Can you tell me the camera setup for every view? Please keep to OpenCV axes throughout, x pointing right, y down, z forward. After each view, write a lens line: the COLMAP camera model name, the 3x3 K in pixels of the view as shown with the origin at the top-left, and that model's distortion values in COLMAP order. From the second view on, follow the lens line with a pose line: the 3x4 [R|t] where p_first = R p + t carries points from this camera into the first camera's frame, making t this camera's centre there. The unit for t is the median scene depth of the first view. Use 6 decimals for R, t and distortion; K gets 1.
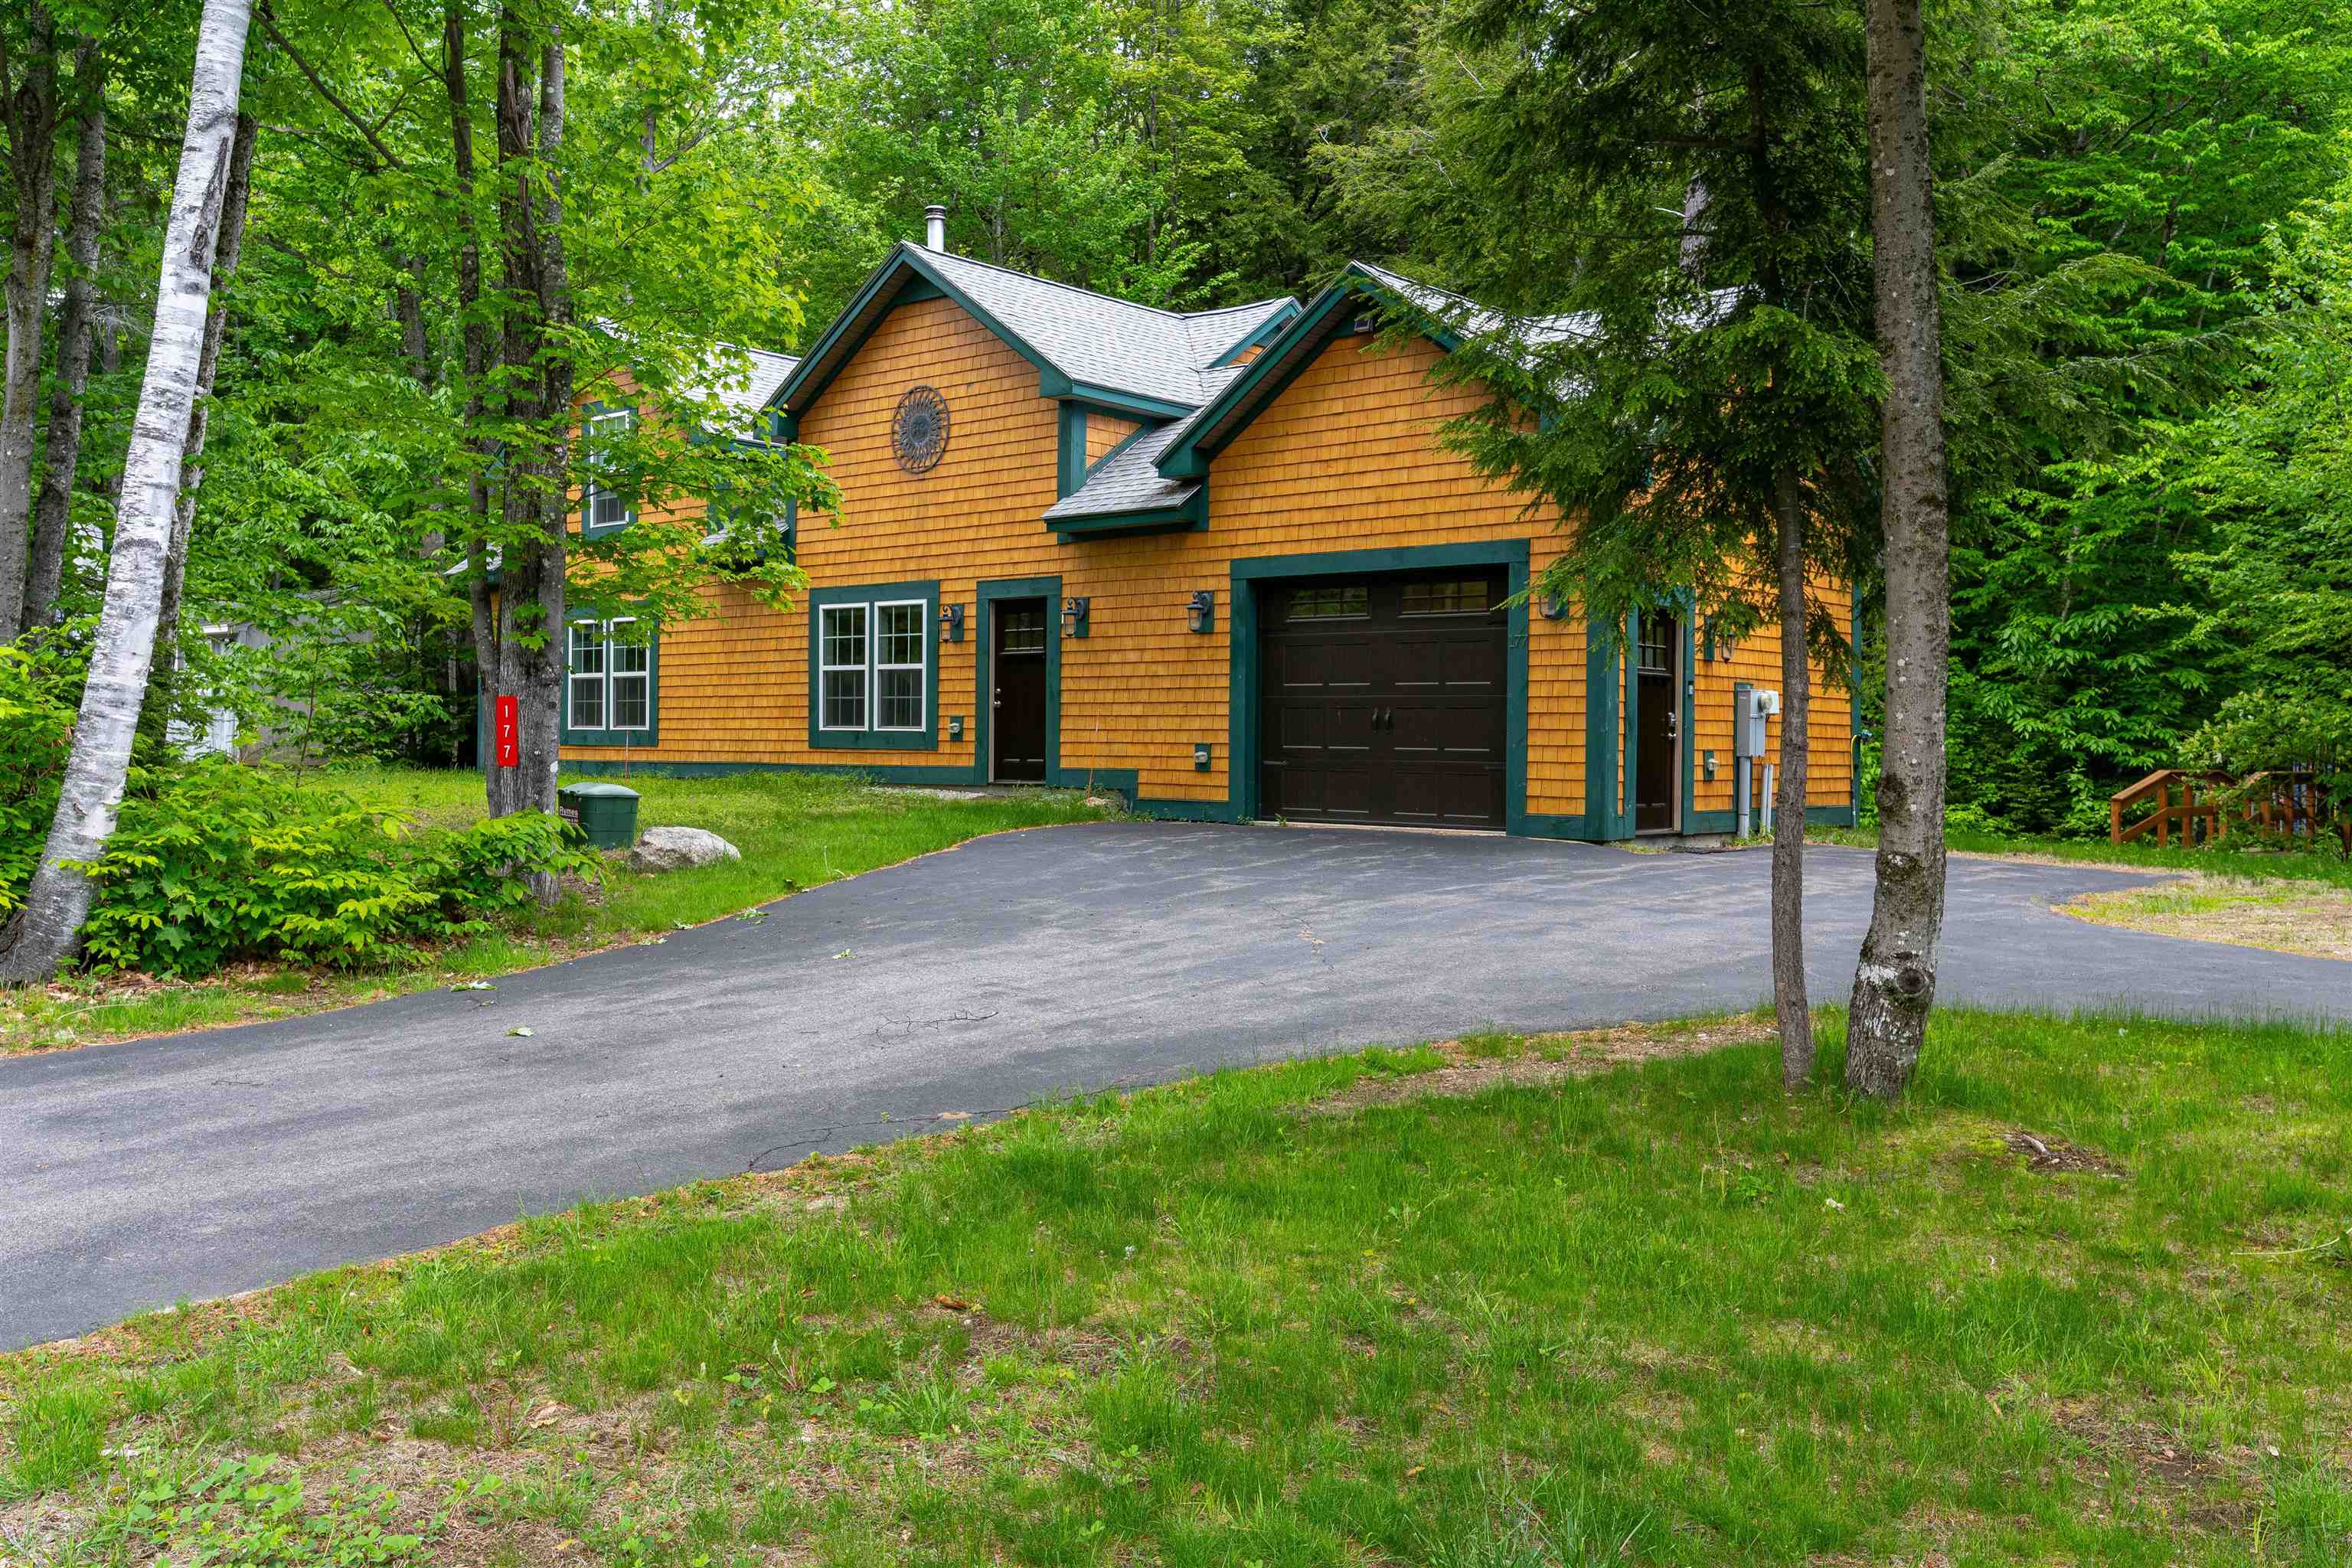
lens RADIAL K [[1943.5, 0, 1176.0], [0, 1943.5, 784.0], [0, 0, 1]] dist [-0.002067, -0.001800]
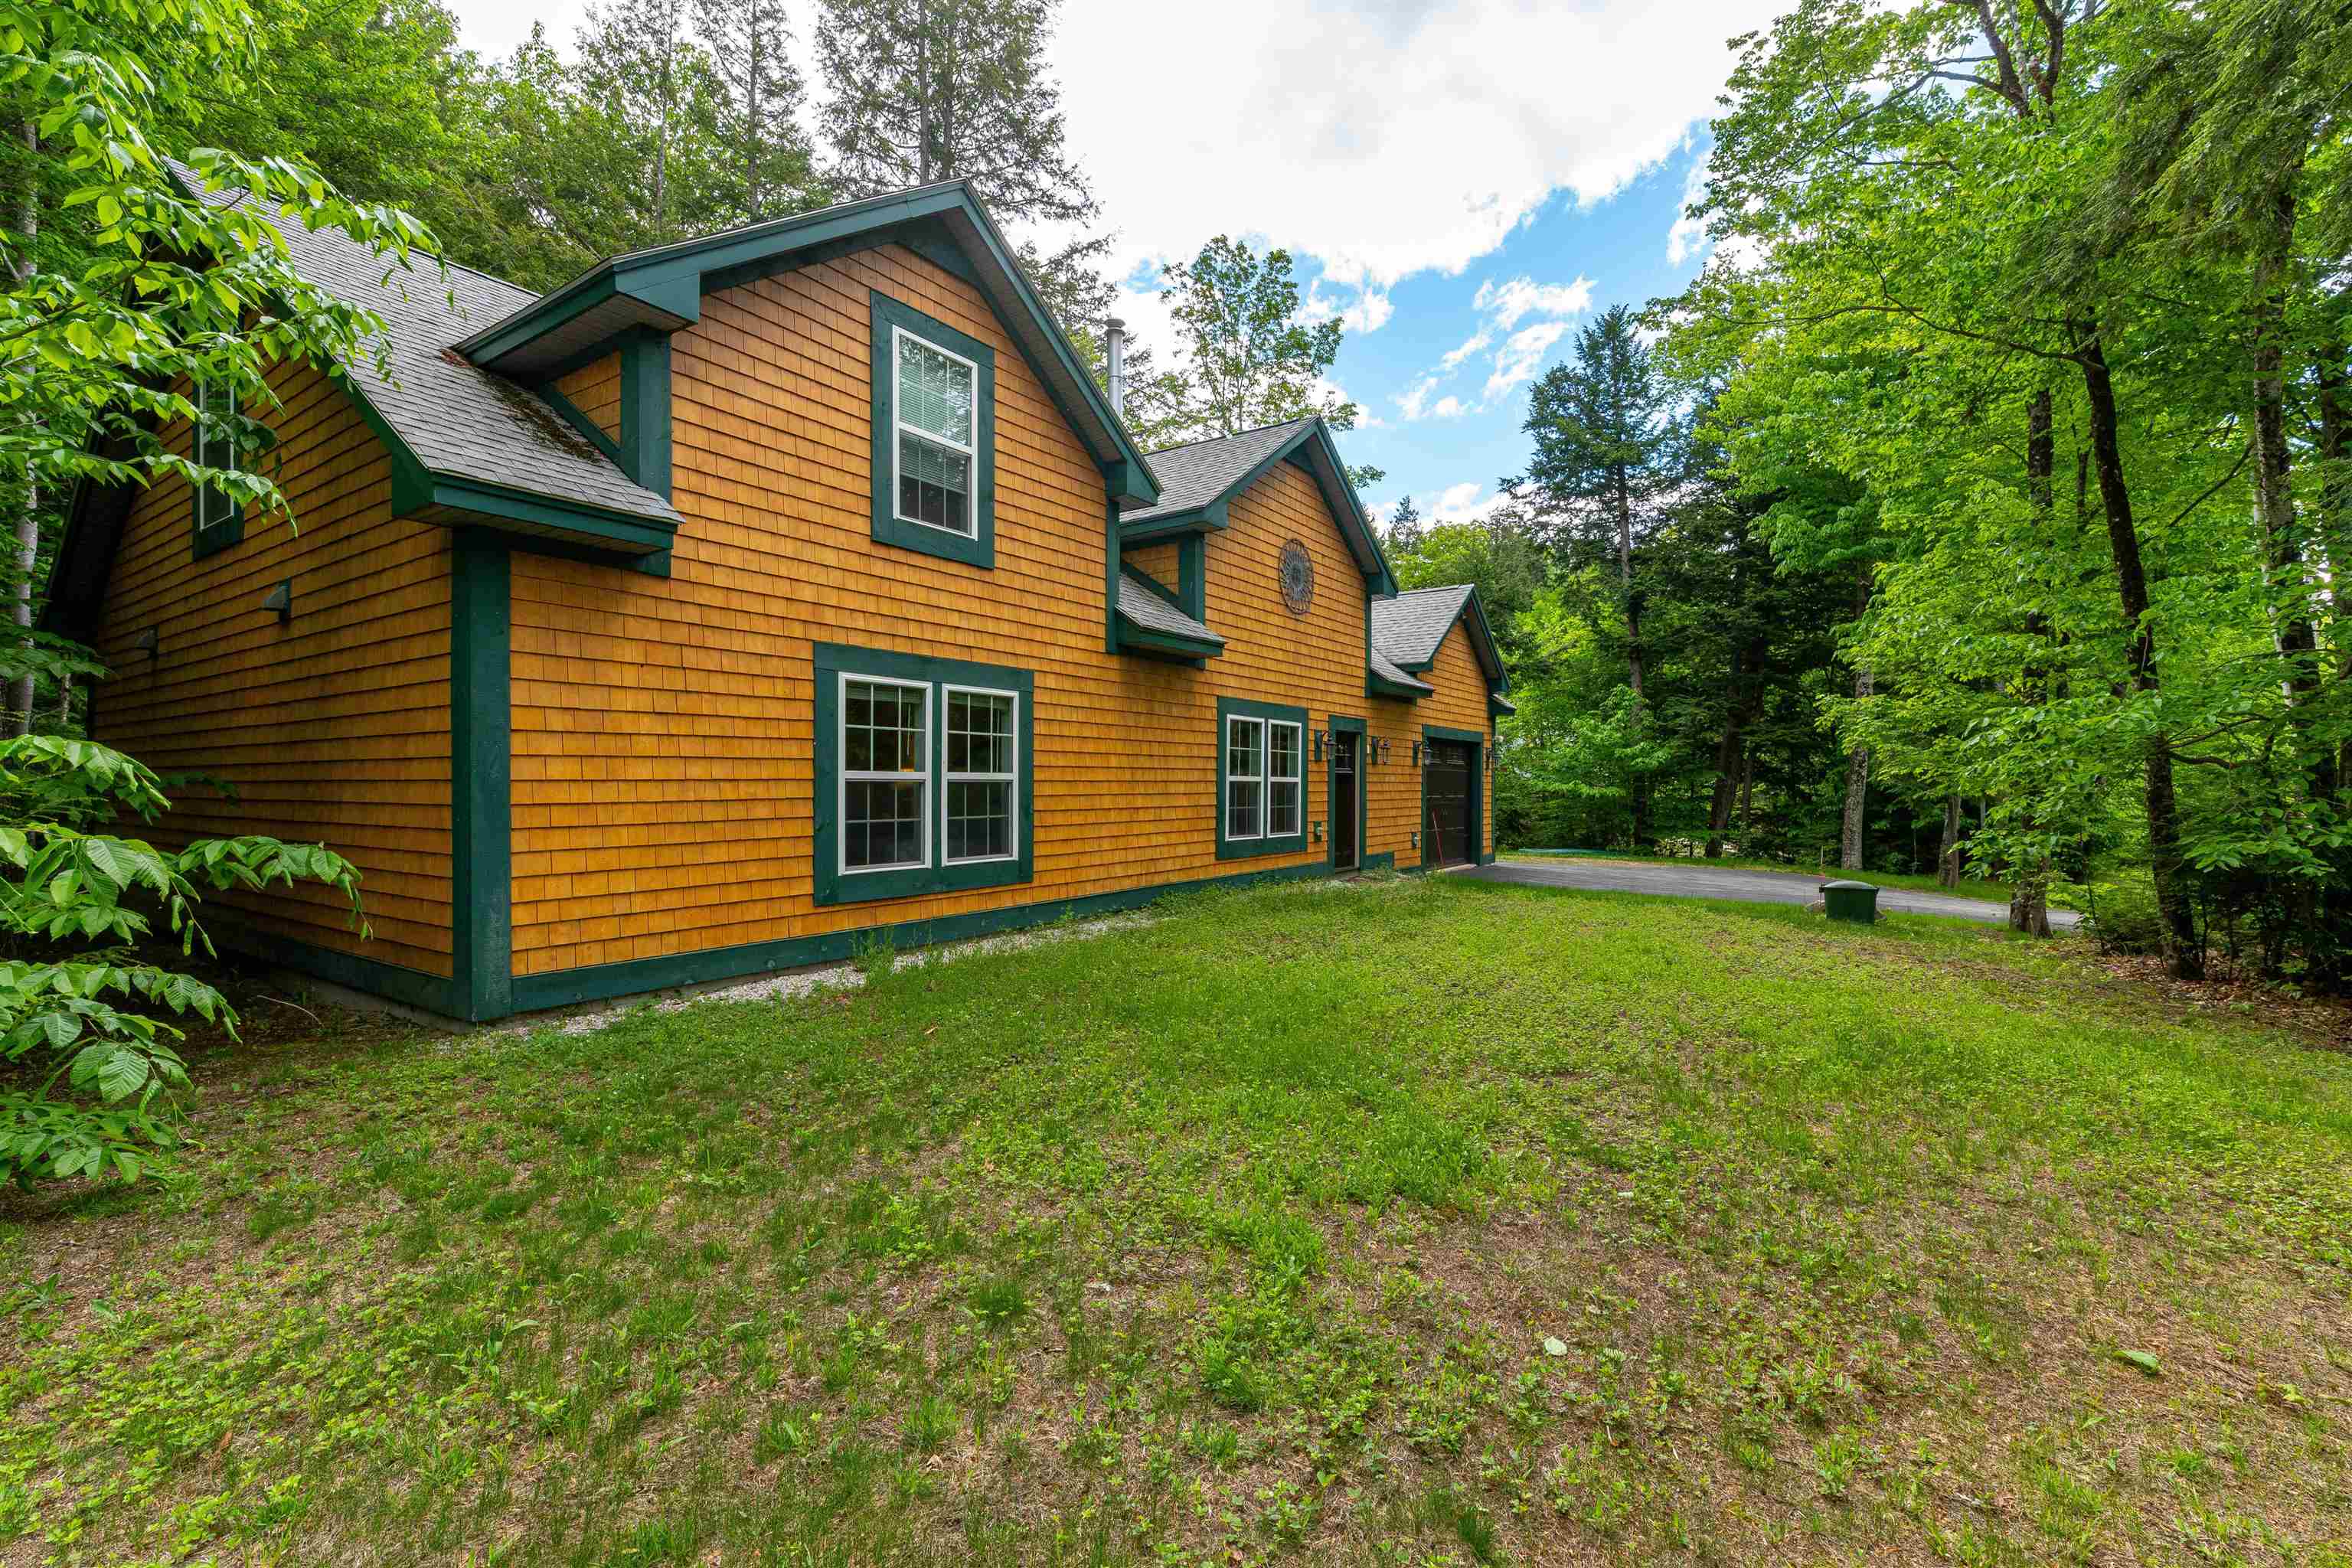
lens RADIAL K [[1002.0, 0, 1175.7], [0, 1002.0, 816.4], [0, 0, 1]] dist [0.000147, 0.000019]
pose [[-0.097784, -0.008481, 0.995171, -1.071044], [0.058445, 0.998189, 0.014249, -0.076549], [-0.993490, 0.059556, -0.097112, 1.681633]]
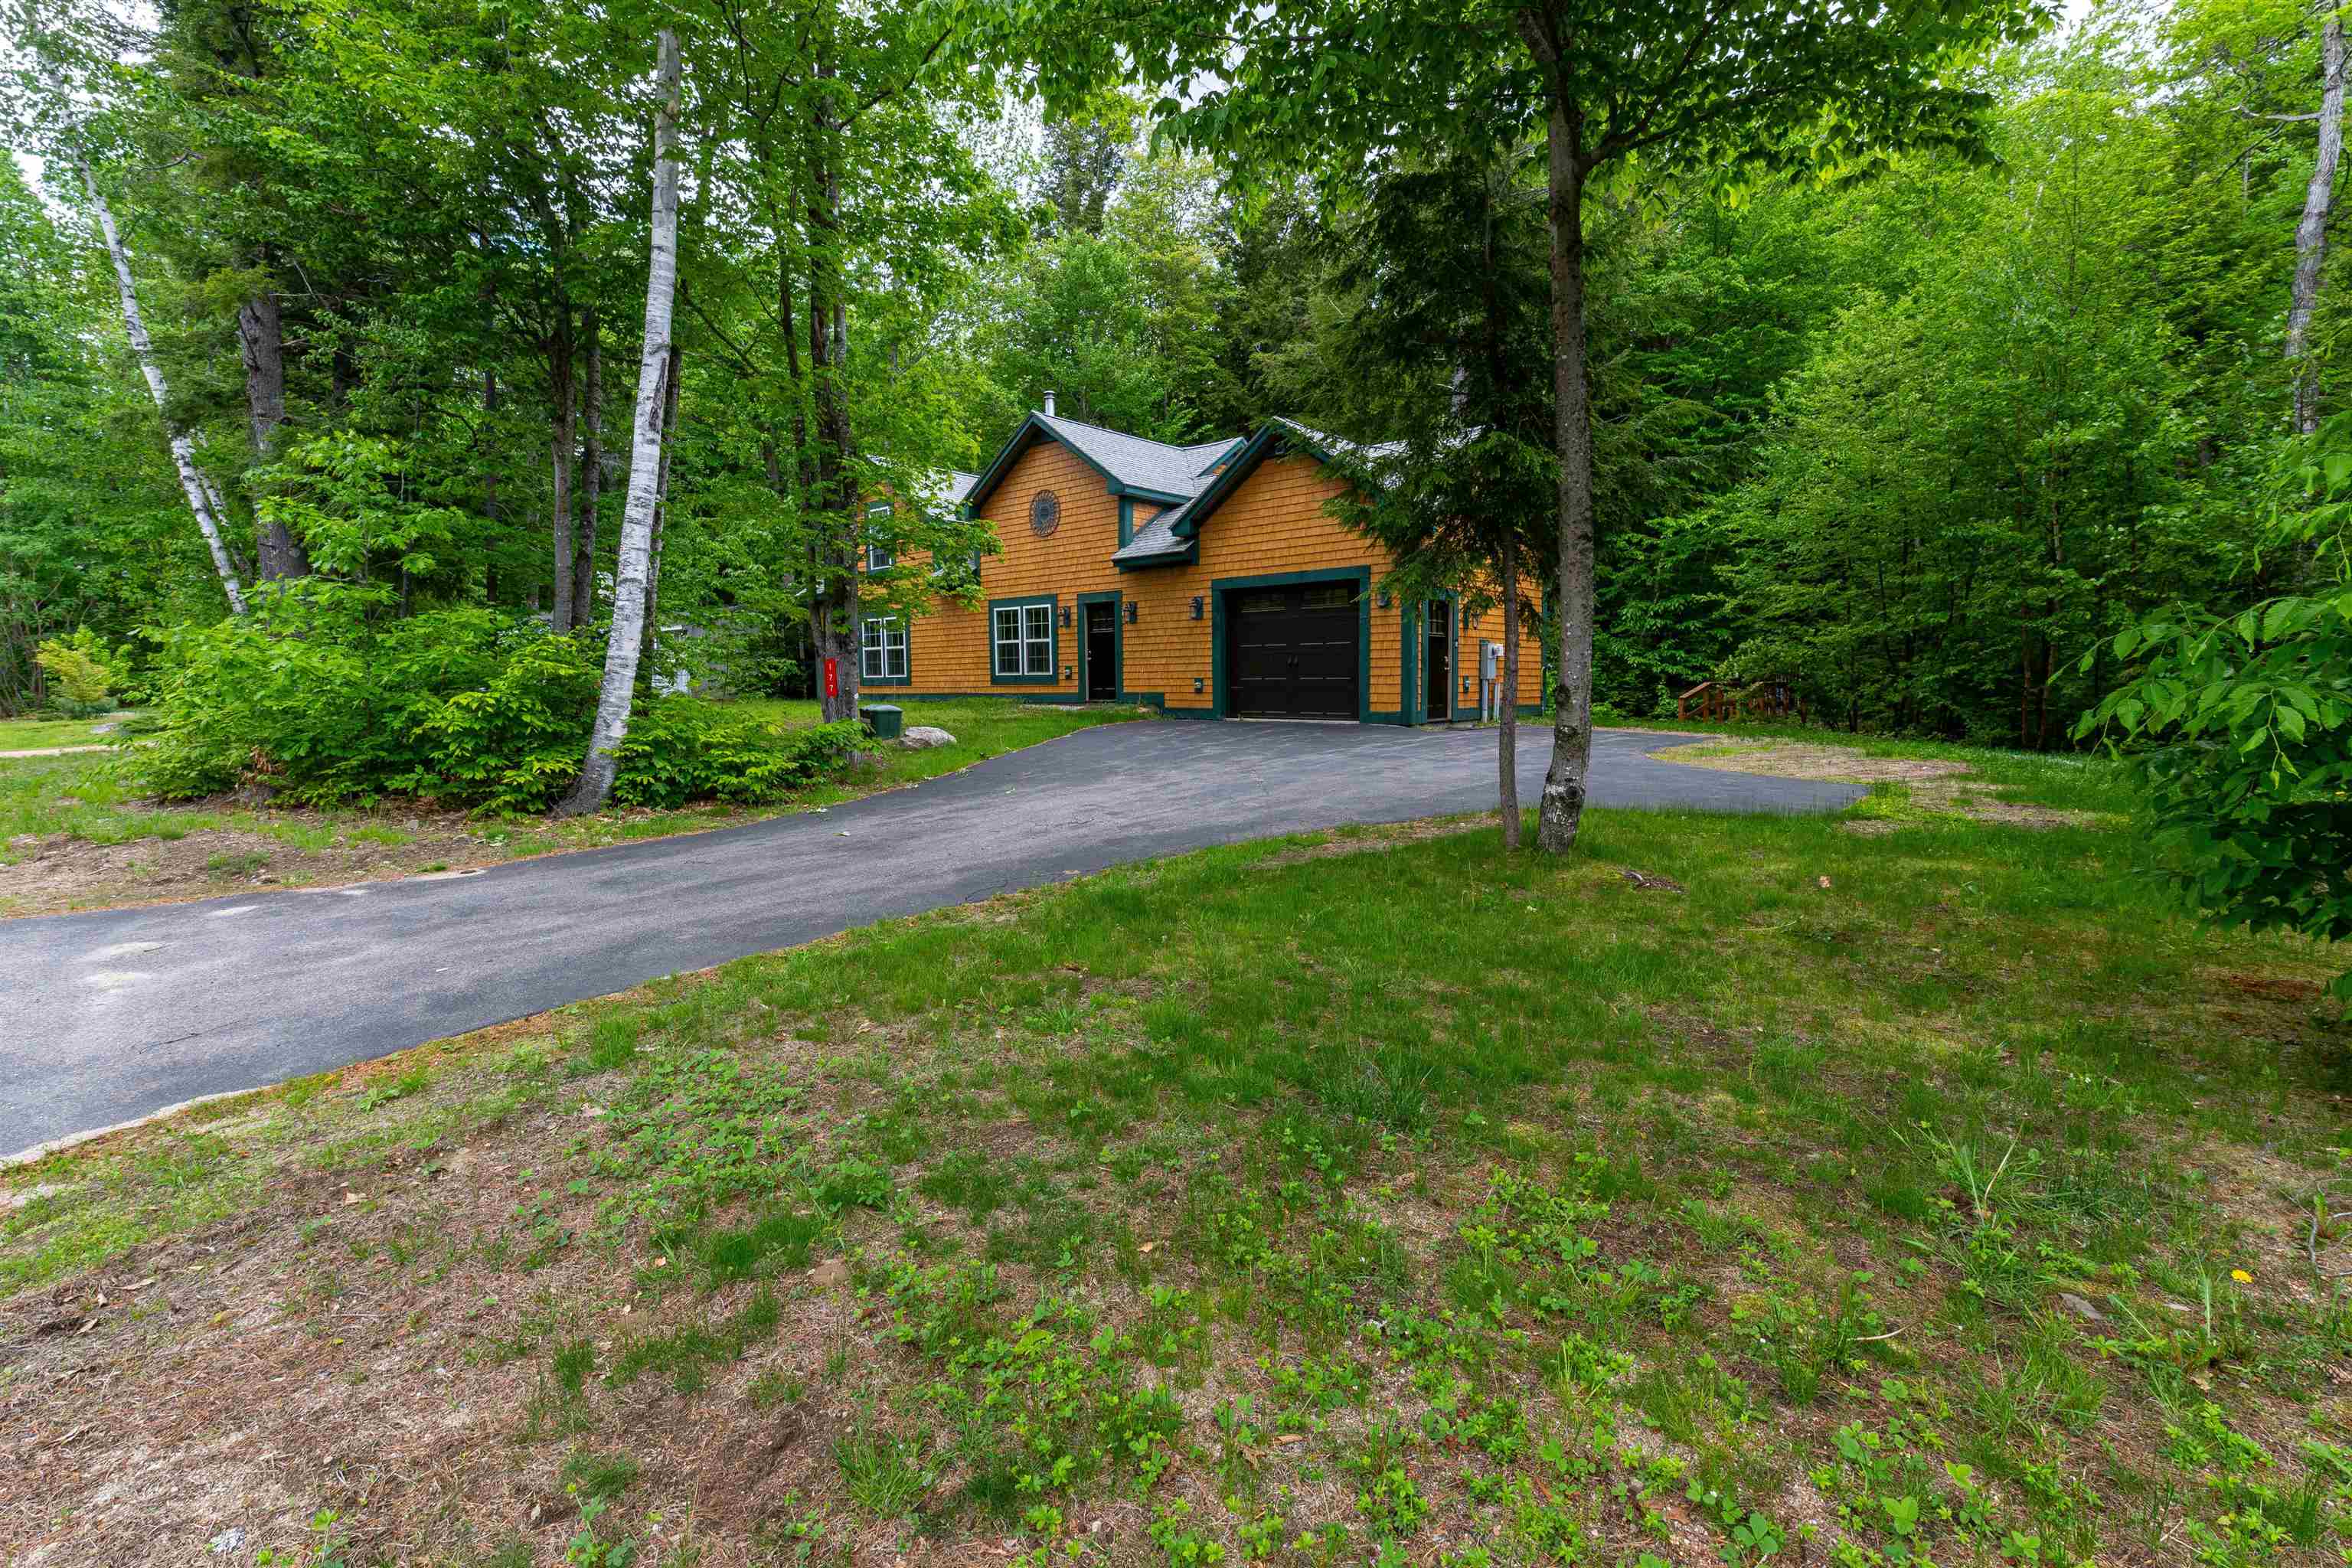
lens RADIAL K [[1020.1, 0, 1180.1], [0, 1020.1, 774.1], [0, 0, 1]] dist [-0.000102, 0.000025]
pose [[0.999785, -0.019716, -0.006472, 0.000752], [0.020124, 0.997297, 0.070668, 0.002916], [0.005062, -0.070783, 0.997479, 0.002098]]
